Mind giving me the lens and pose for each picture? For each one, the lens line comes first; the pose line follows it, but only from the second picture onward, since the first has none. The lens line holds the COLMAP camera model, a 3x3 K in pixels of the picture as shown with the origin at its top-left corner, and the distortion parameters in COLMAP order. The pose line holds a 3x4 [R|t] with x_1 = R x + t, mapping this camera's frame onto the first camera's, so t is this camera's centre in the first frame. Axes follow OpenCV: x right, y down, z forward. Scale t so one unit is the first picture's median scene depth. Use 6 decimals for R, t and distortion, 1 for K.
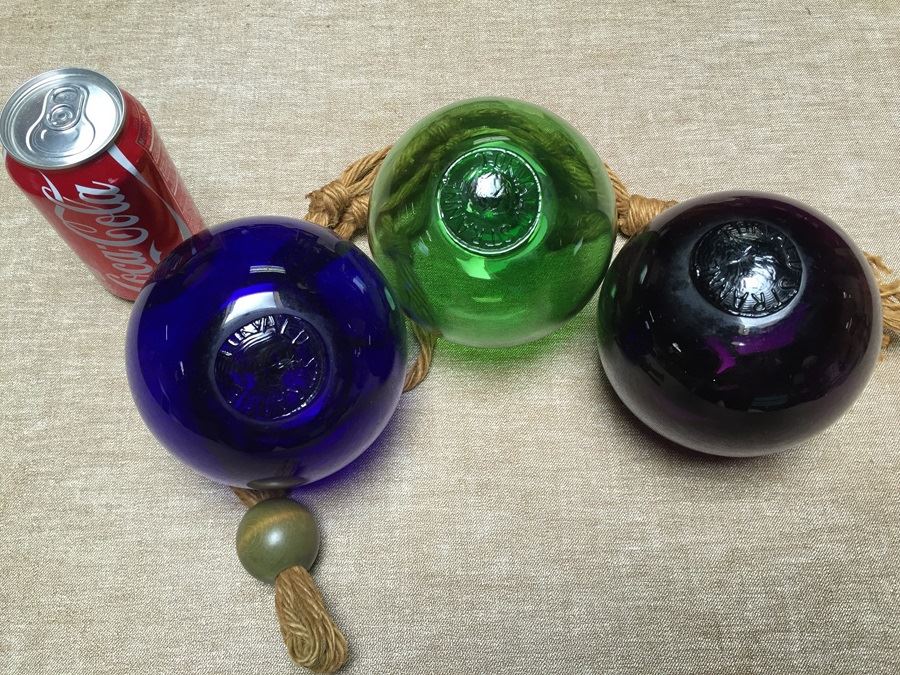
lens RADIAL K [[782.4, 0, 453.2], [0, 782.4, 312.8], [0, 0, 1]] dist [0.098222, -0.172998]
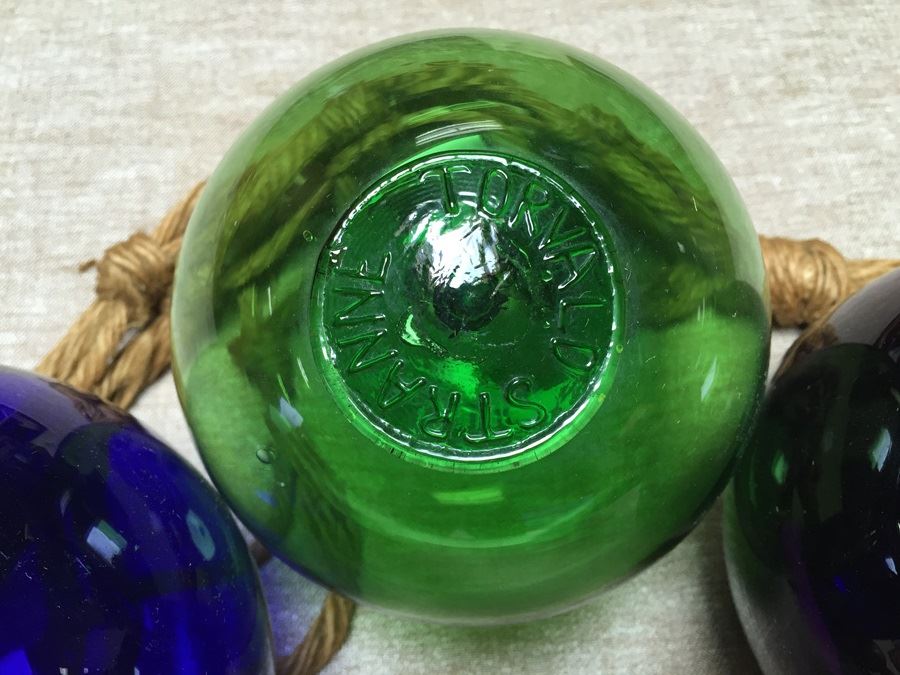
lens RADIAL K [[754.0, 0, 451.5], [0, 754.0, 279.4], [0, 0, 1]] dist [-0.011040, -0.008905]
pose [[0.997577, -0.052069, 0.046136, 0.022890], [0.053886, 0.997784, -0.039041, -0.134282], [-0.044001, 0.041432, 0.998172, 0.633797]]
